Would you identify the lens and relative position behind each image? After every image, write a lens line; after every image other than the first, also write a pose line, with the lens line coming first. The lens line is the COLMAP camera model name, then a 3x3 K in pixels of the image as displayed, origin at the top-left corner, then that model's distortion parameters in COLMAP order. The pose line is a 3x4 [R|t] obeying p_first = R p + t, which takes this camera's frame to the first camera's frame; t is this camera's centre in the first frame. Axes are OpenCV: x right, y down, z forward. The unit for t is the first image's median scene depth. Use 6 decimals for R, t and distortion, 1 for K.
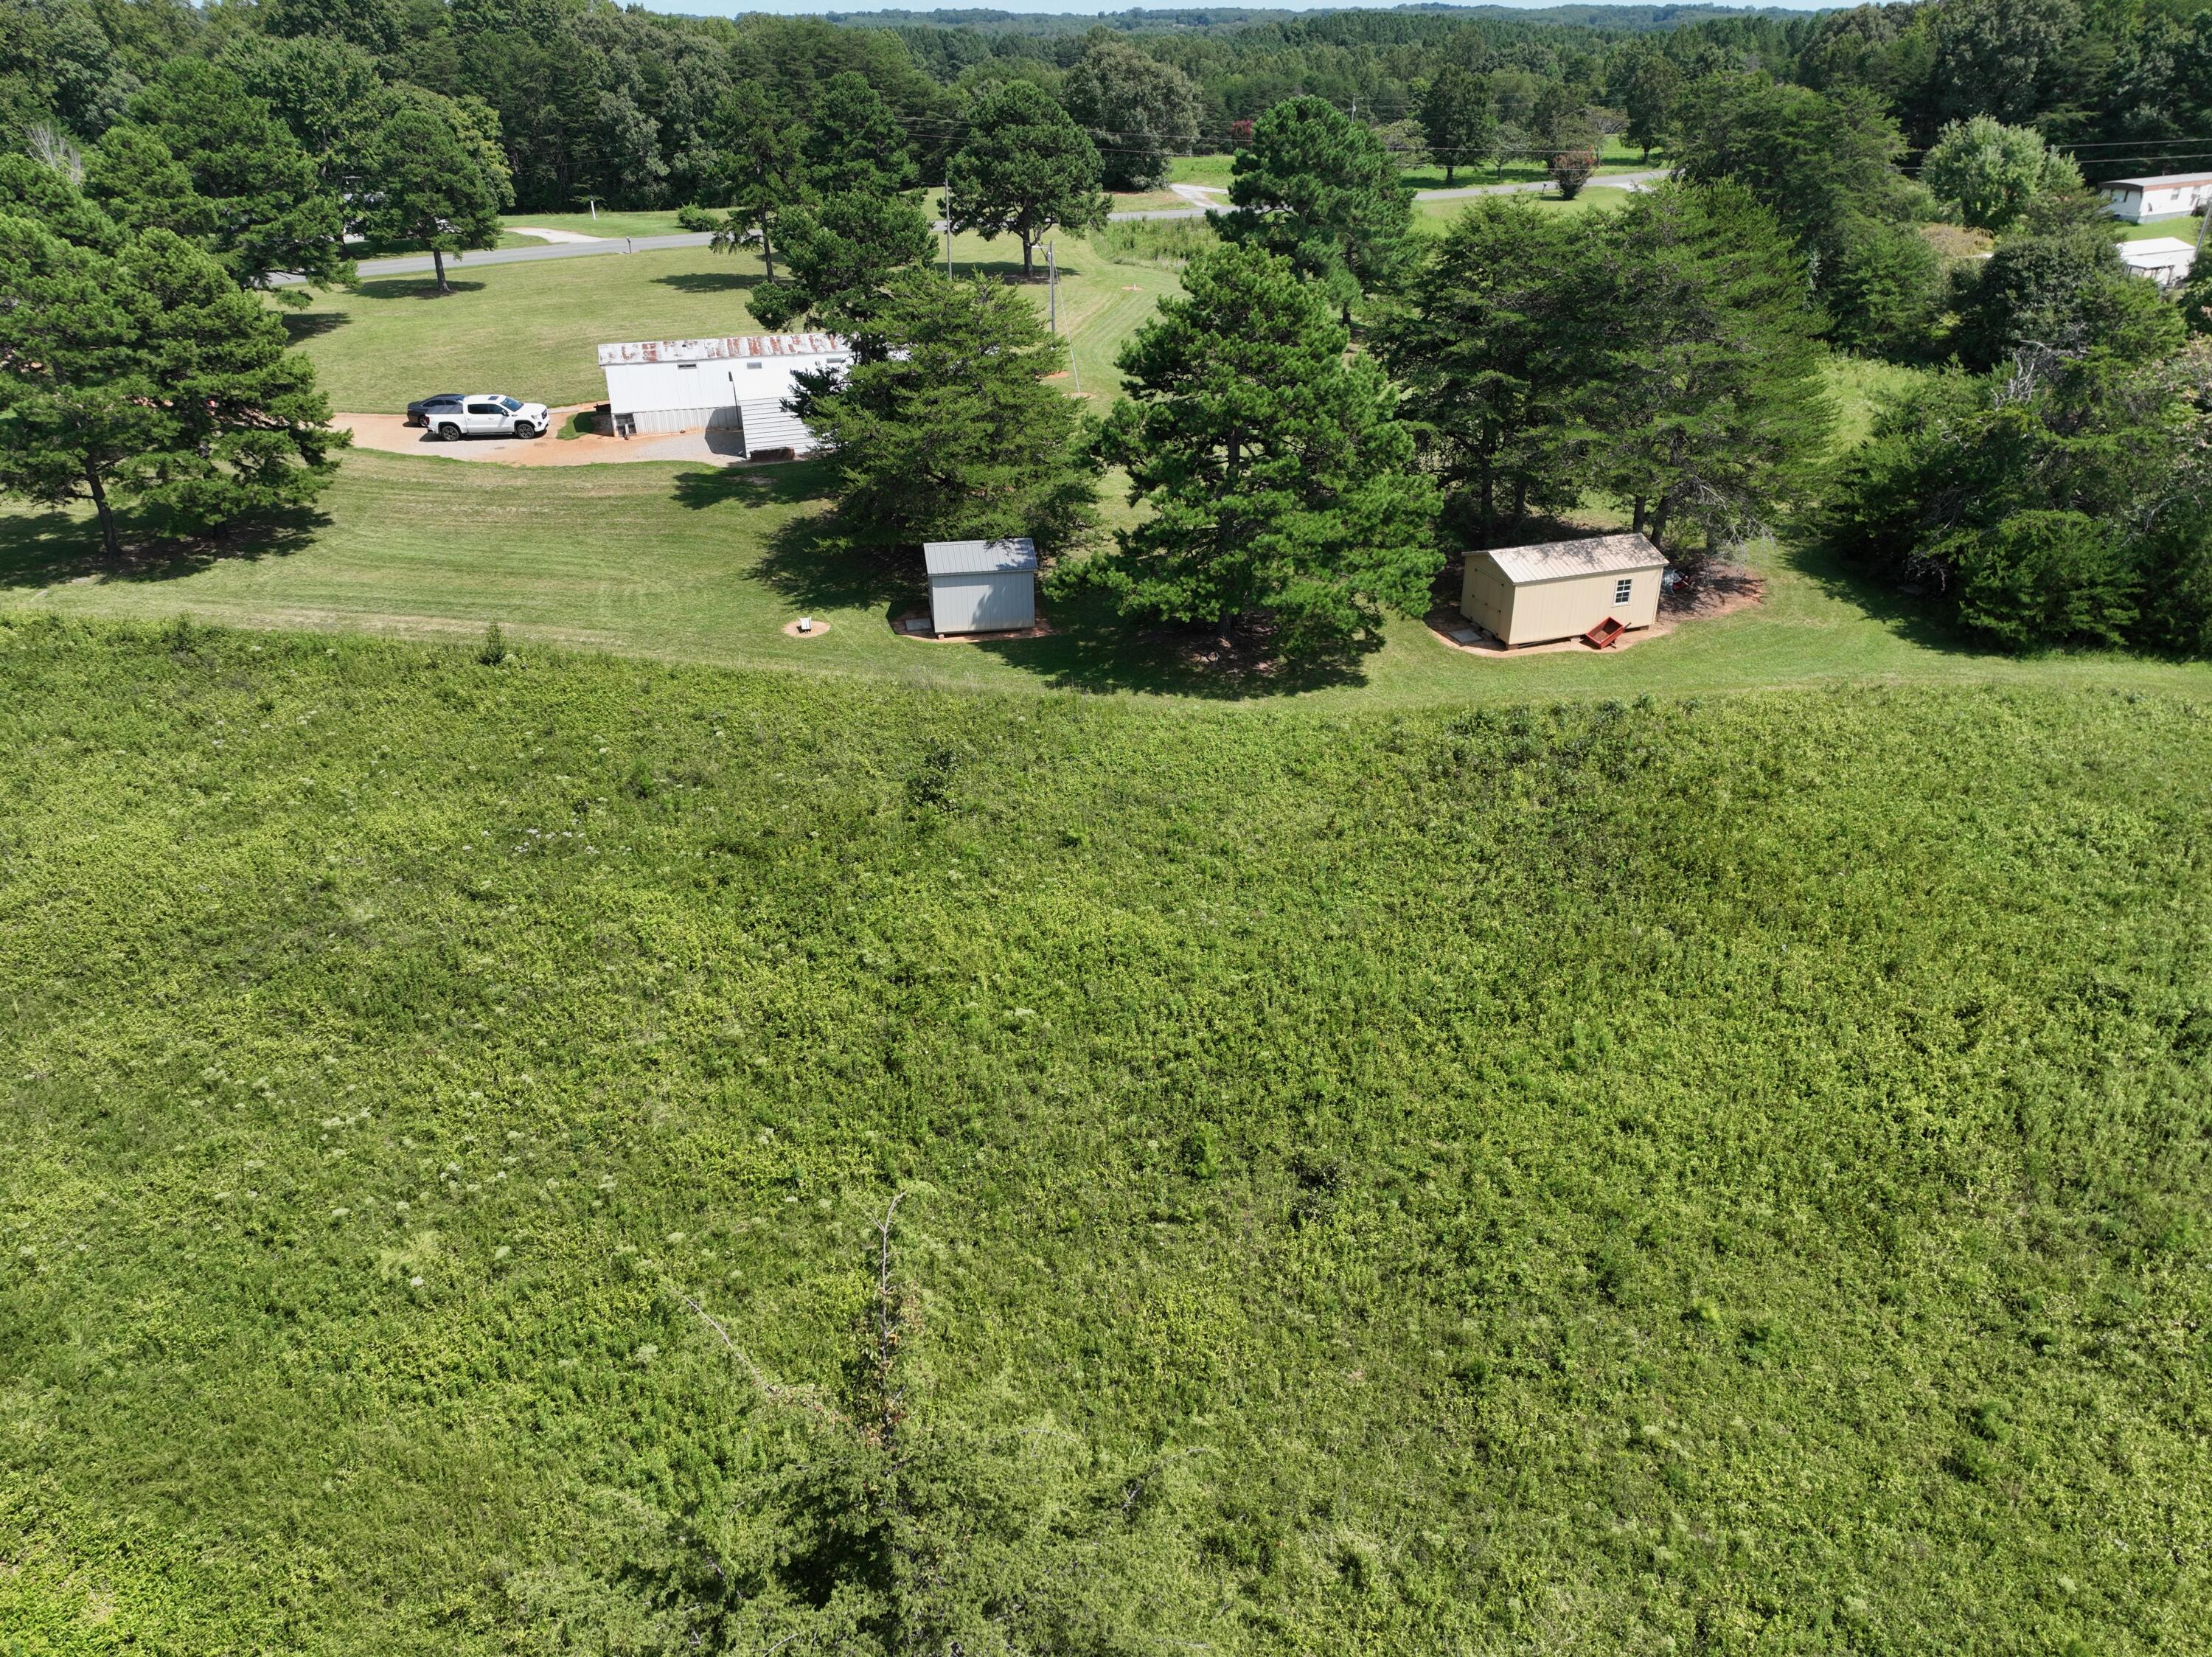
lens RADIAL K [[1551.6, 0, 1111.1], [0, 1551.6, 834.2], [0, 0, 1]] dist [-0.008079, 0.026335]
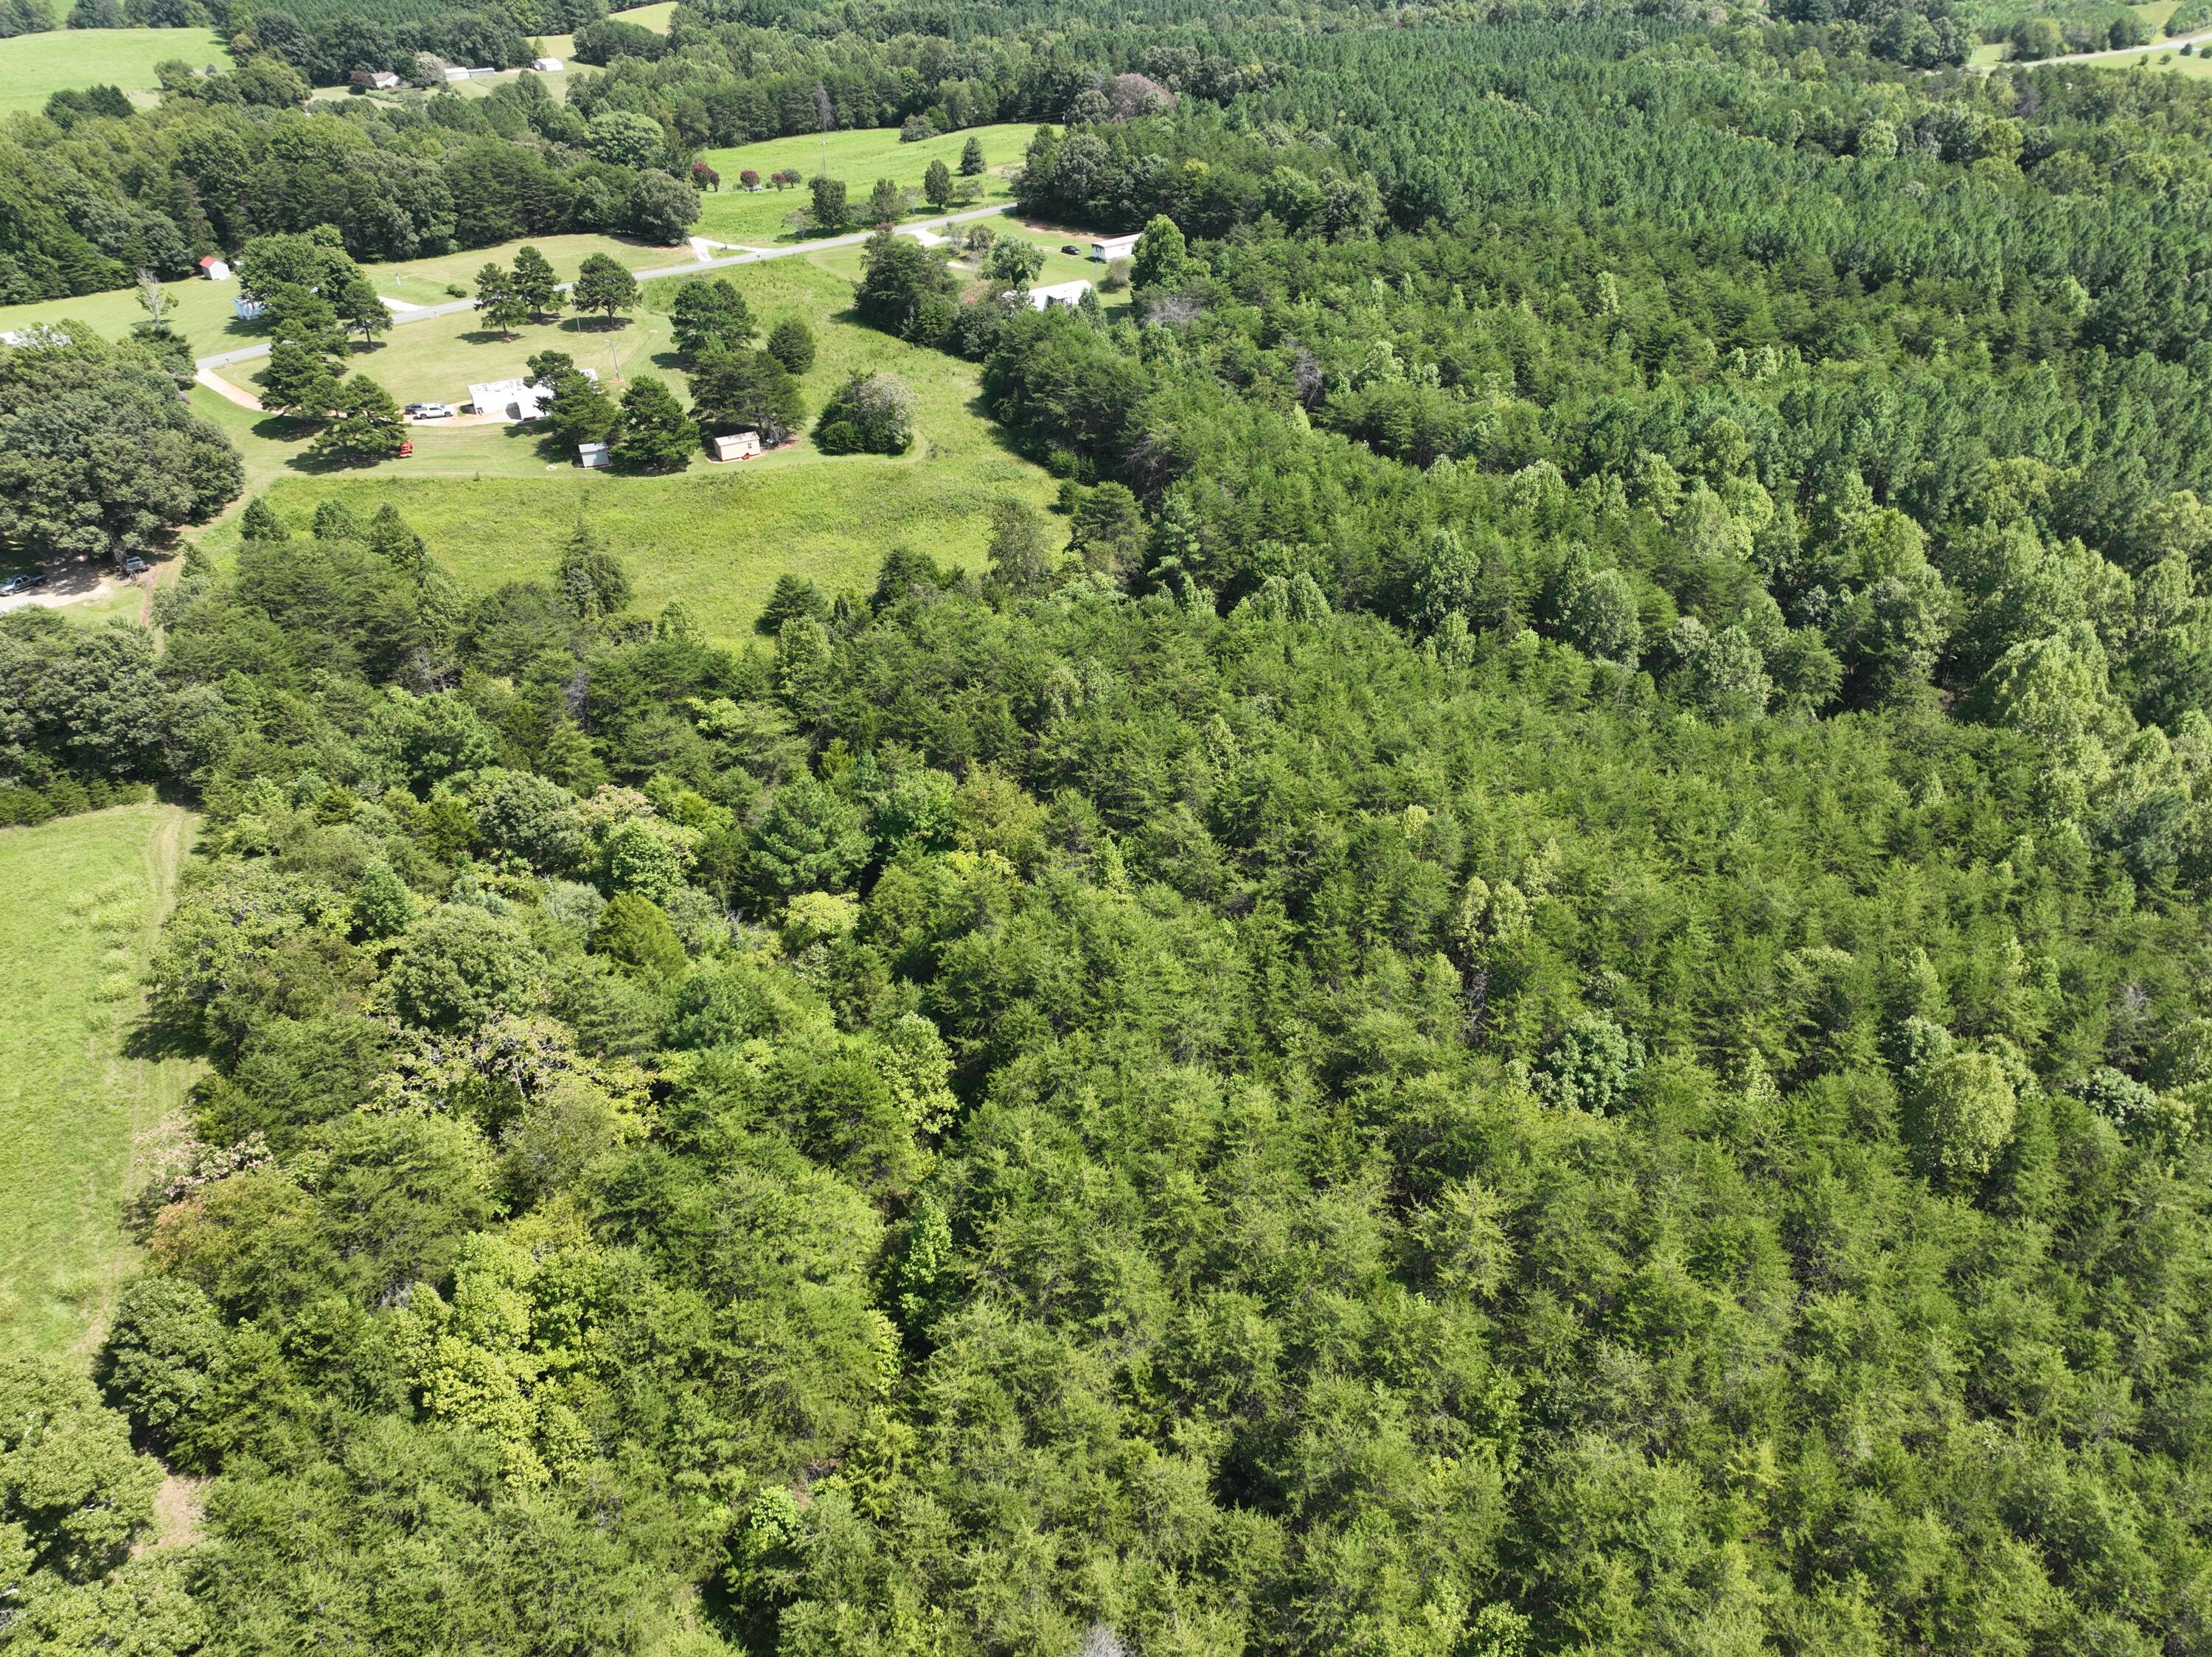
lens RADIAL K [[1560.4, 0, 1106.0], [0, 1560.4, 828.5], [0, 0, 1]] dist [0.004461, 0.003773]
pose [[0.981005, -0.106159, 0.162358, 0.448474], [0.090797, 0.990907, 0.099294, 0.510807], [-0.171423, -0.082667, 0.981723, -3.230530]]
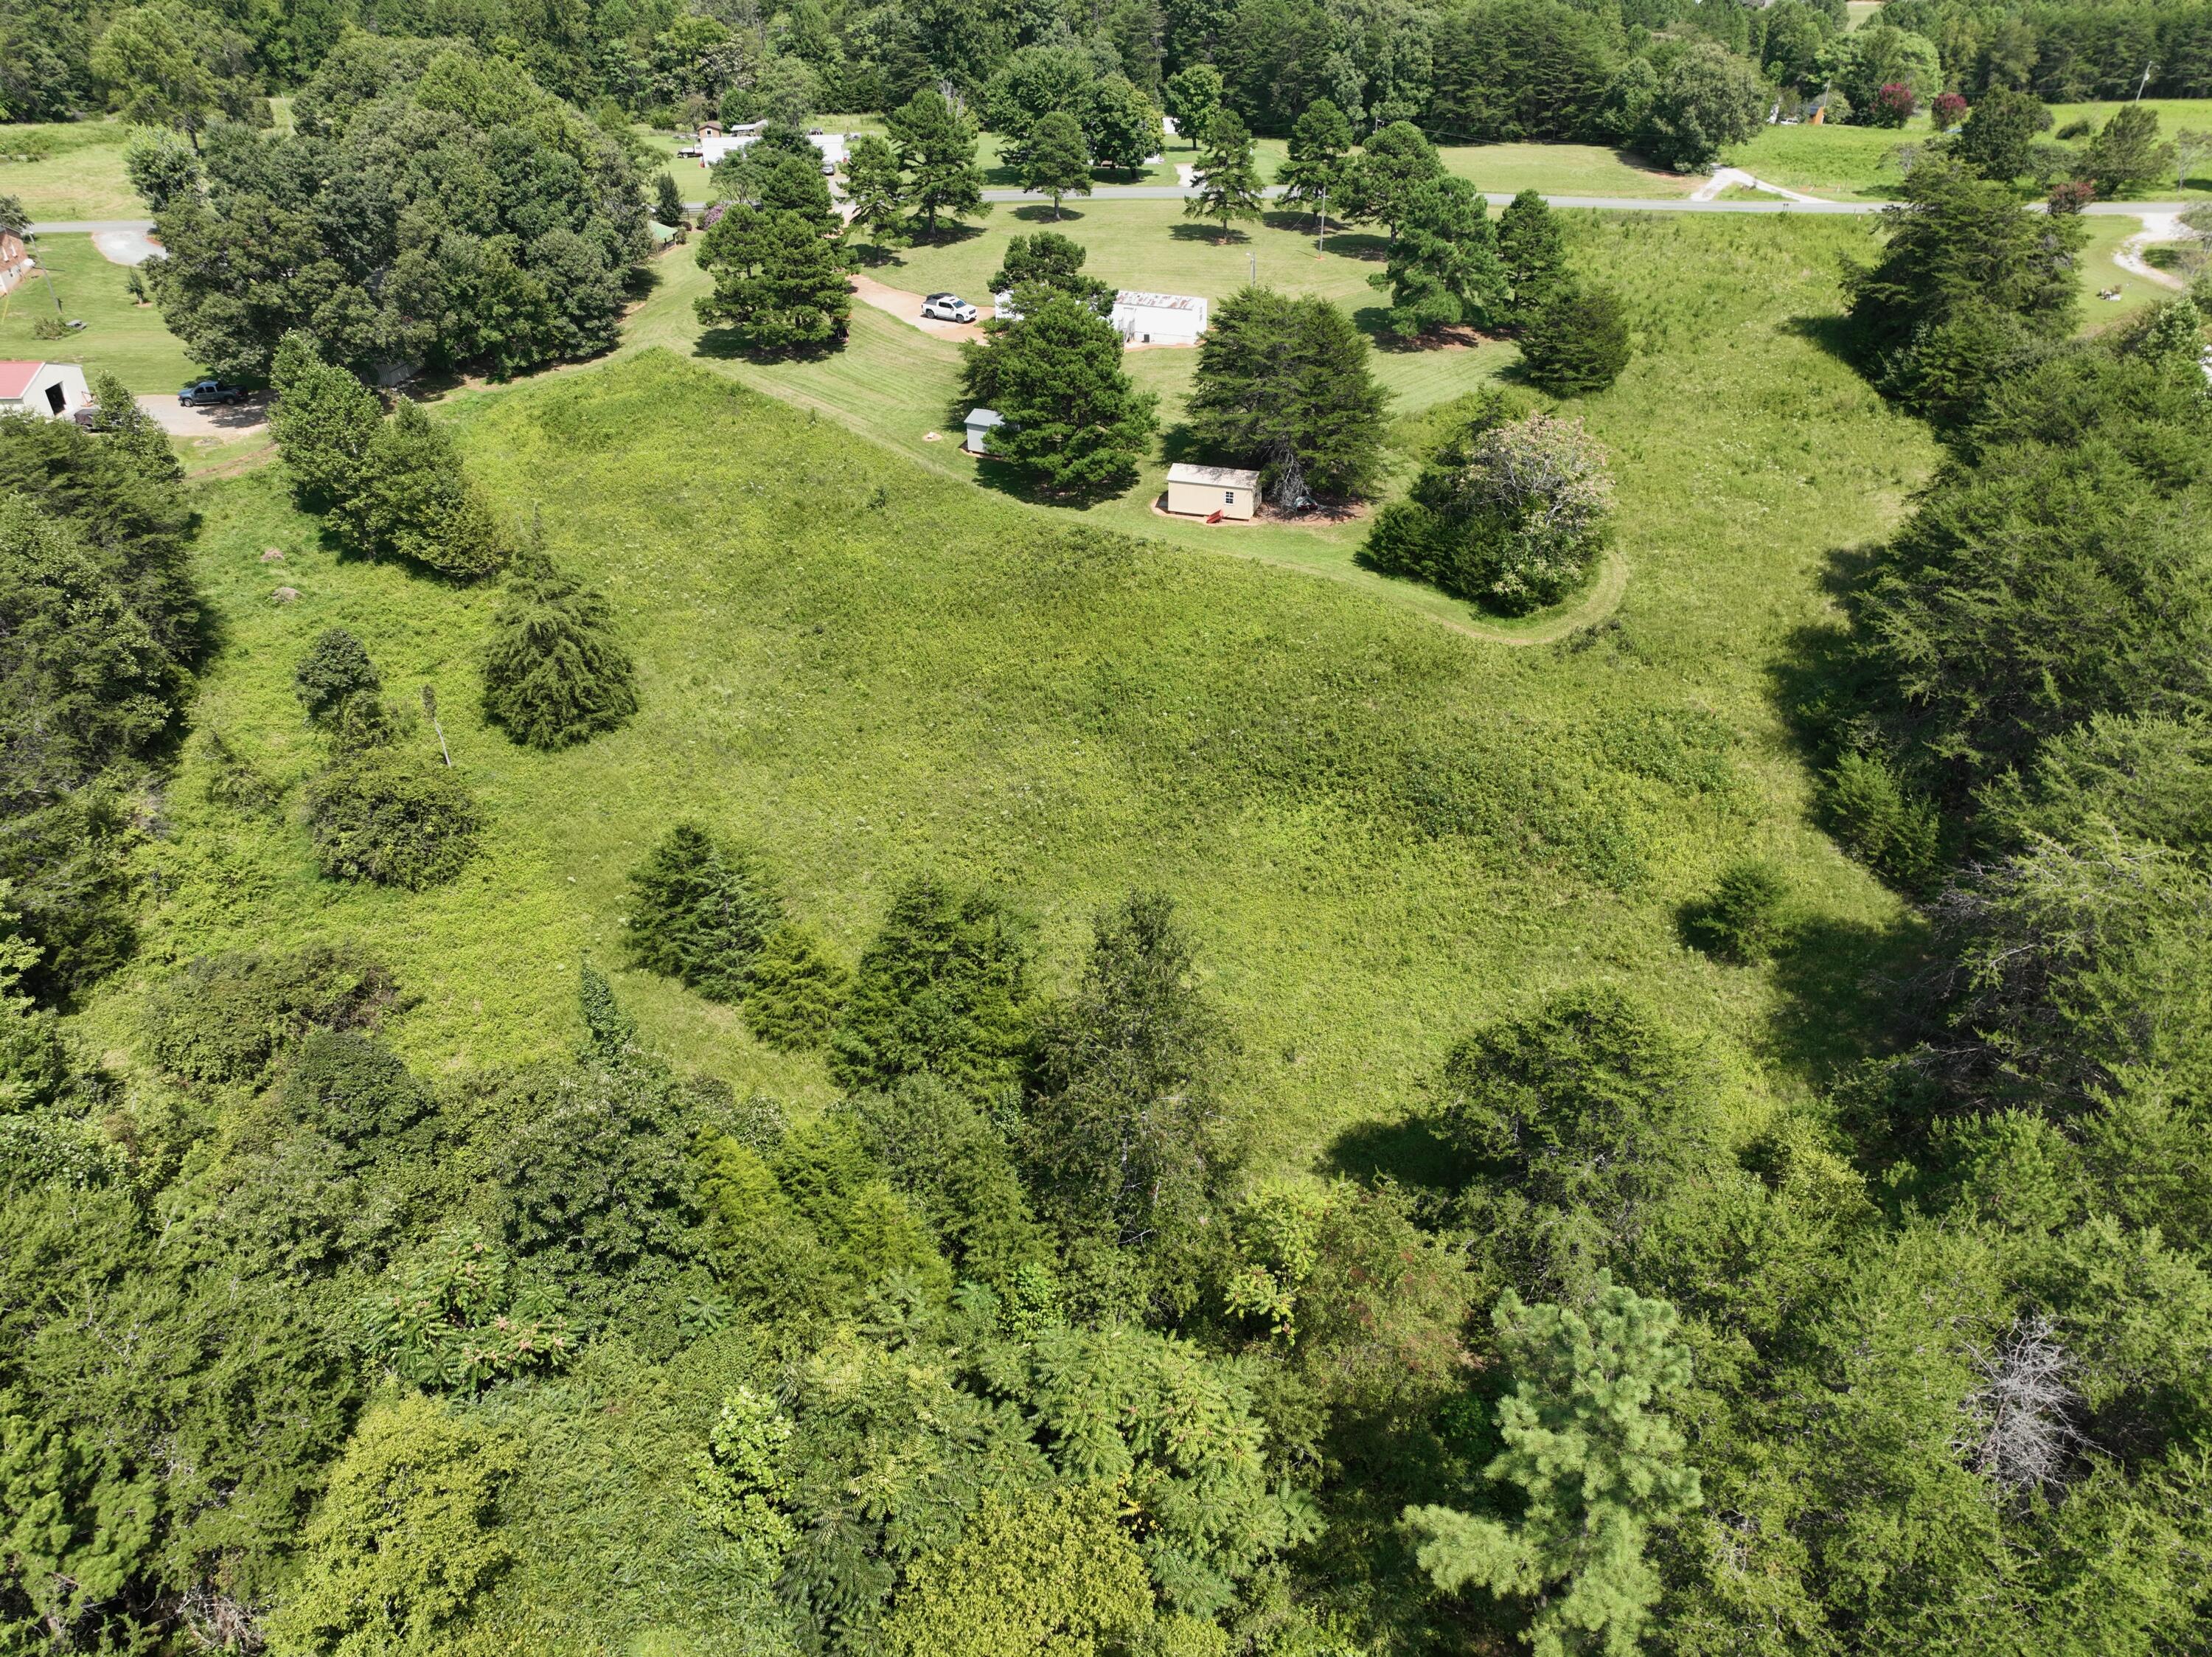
lens RADIAL K [[1560.4, 0, 1106.0], [0, 1560.4, 828.5], [0, 0, 1]] dist [0.004461, 0.003773]
pose [[0.796403, 0.323907, -0.510711, 1.261038], [-0.278603, 0.946031, 0.165544, -0.040188], [0.536770, 0.010446, 0.843664, -0.707394]]
